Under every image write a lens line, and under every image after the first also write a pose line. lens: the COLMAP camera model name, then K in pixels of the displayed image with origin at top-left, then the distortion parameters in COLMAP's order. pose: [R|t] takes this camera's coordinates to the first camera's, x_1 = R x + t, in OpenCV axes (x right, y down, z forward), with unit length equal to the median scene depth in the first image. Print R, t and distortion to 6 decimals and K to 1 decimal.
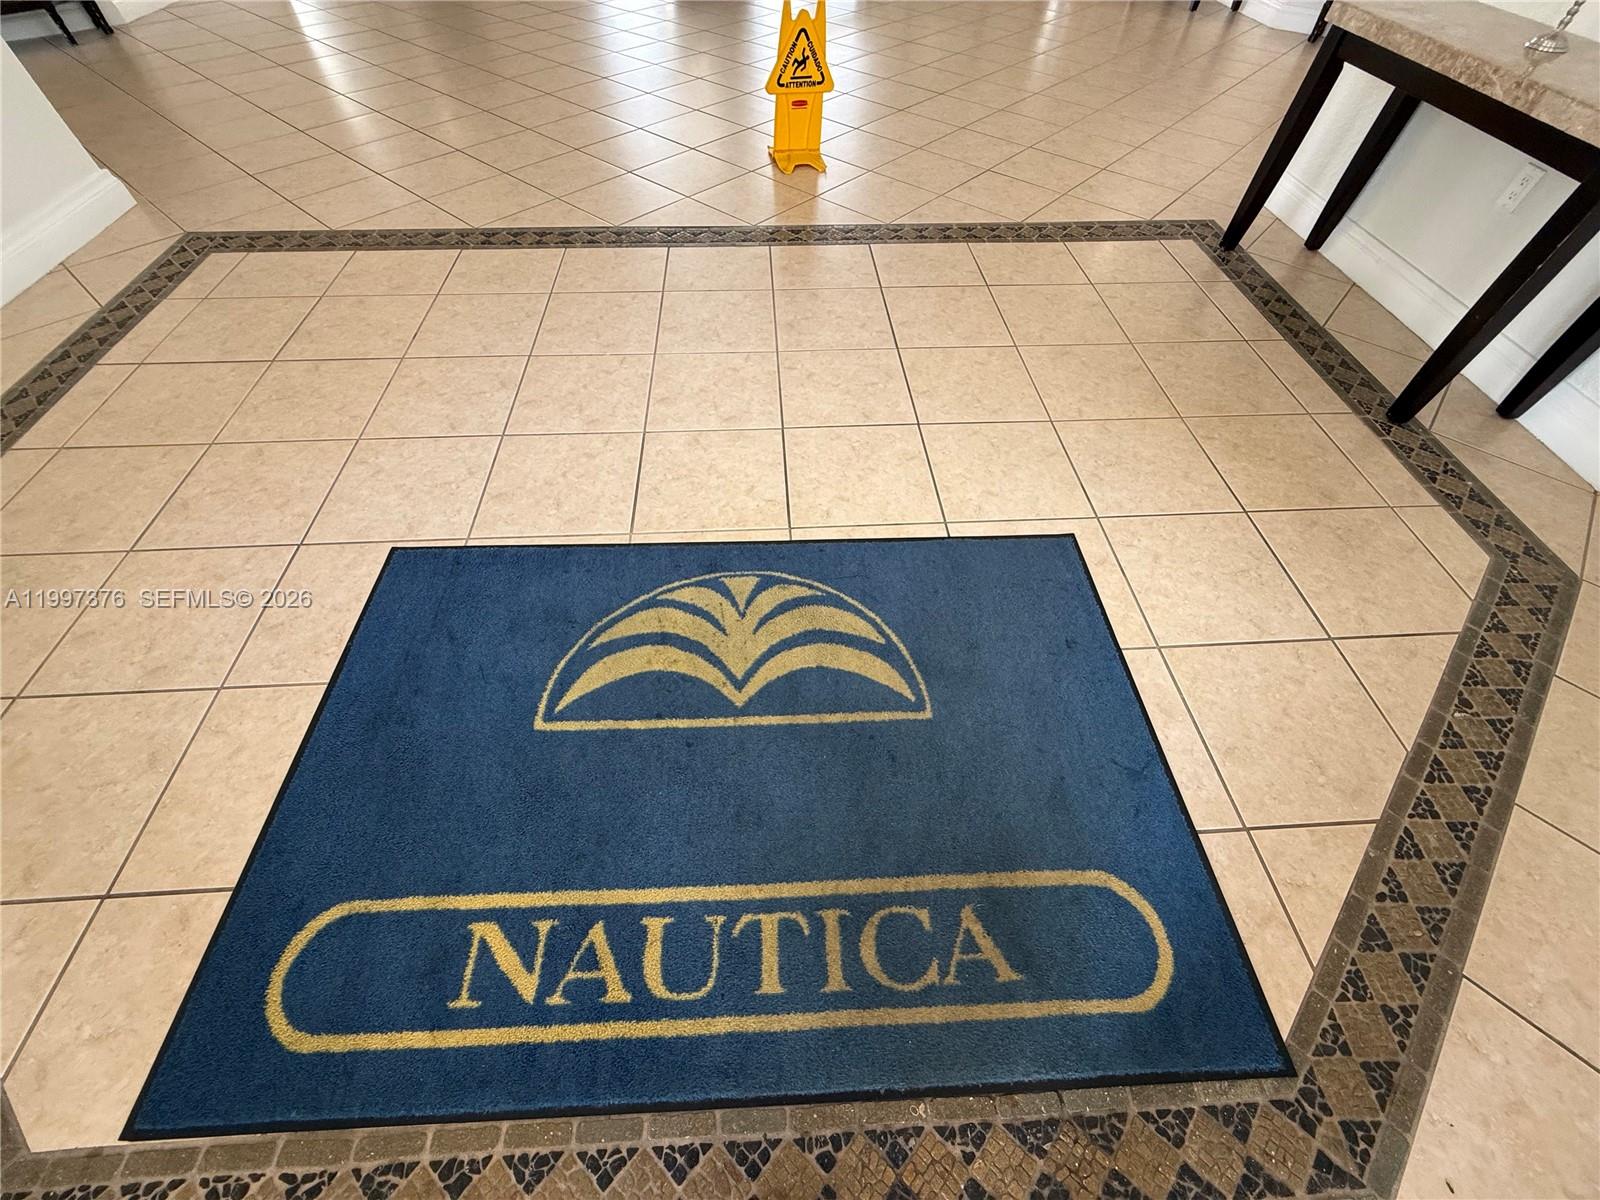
lens RADIAL K [[640.2, 0, 793.2], [0, 640.2, 599.1], [0, 0, 1]] dist [0.000630, 0.000300]
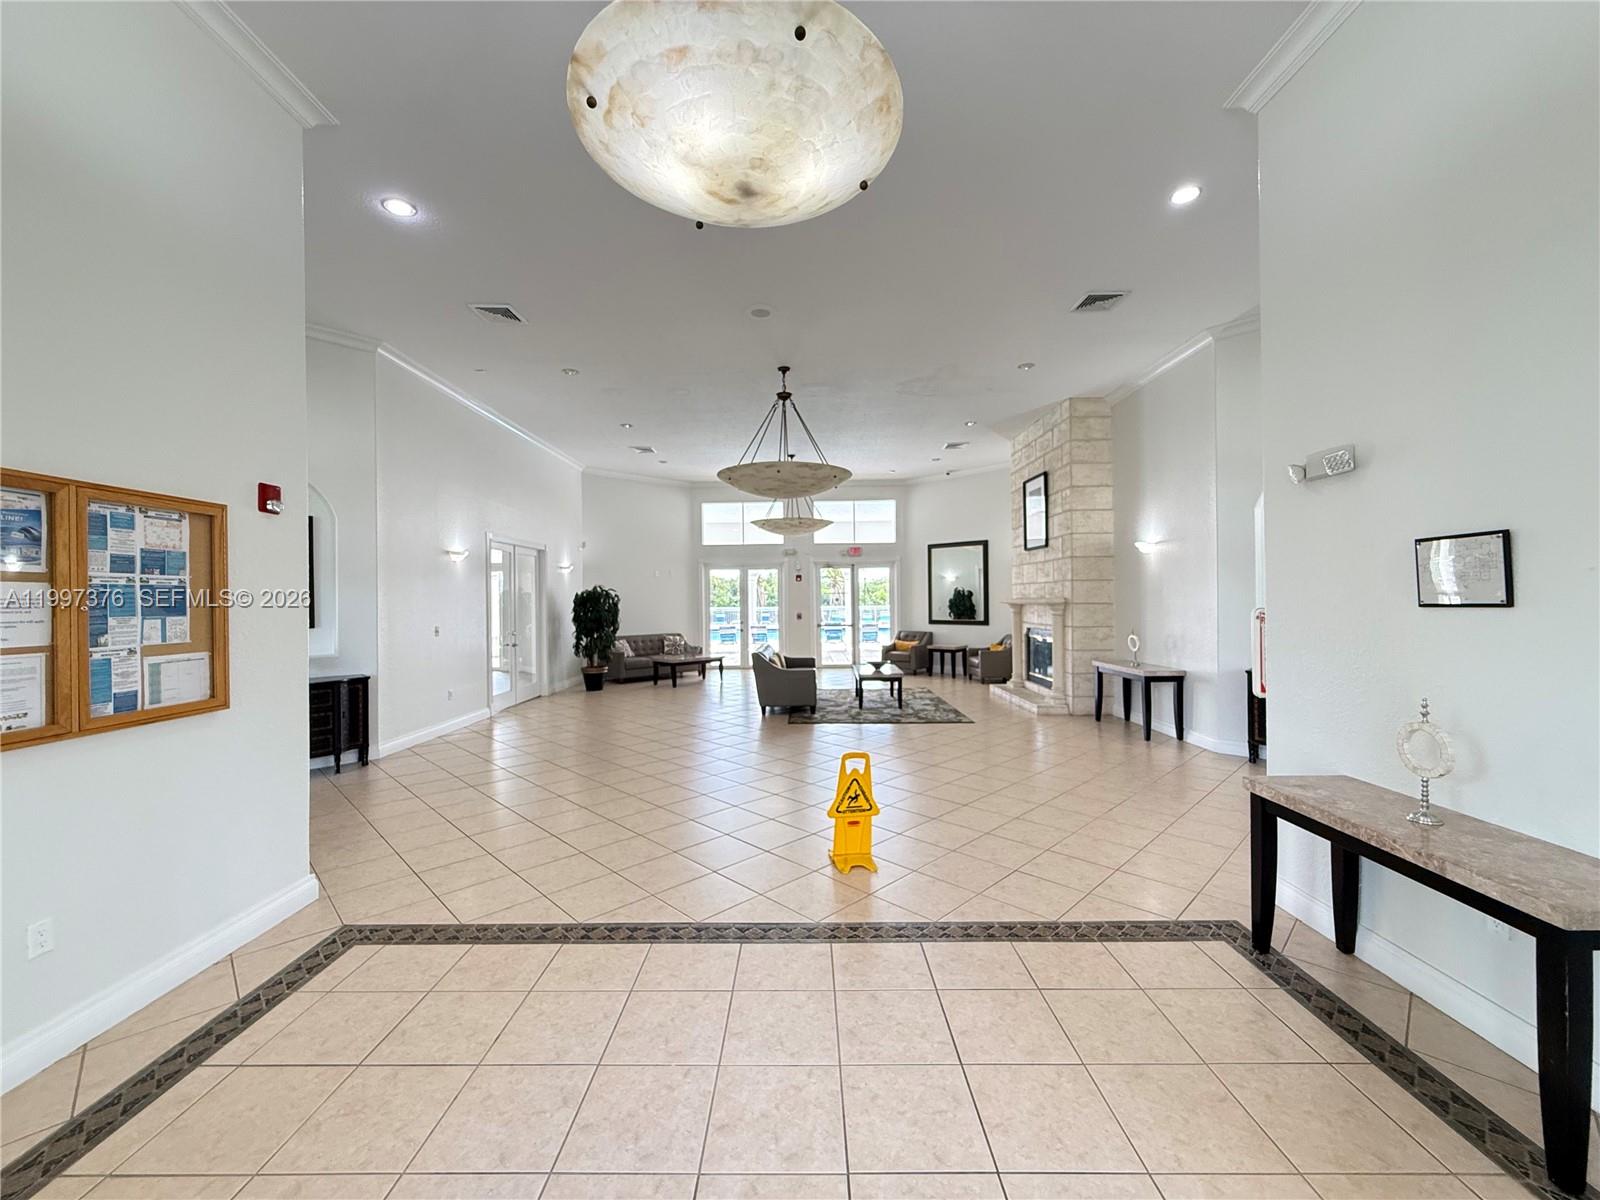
lens RADIAL K [[640.2, 0, 796.6], [0, 640.2, 600.3], [0, 0, 1]] dist [0.000630, 0.000300]
pose [[0.997460, -0.019113, -0.068617, -0.008632], [-0.043093, 0.605103, -0.794980, -0.024012], [0.056715, 0.795918, 0.602743, -0.161976]]
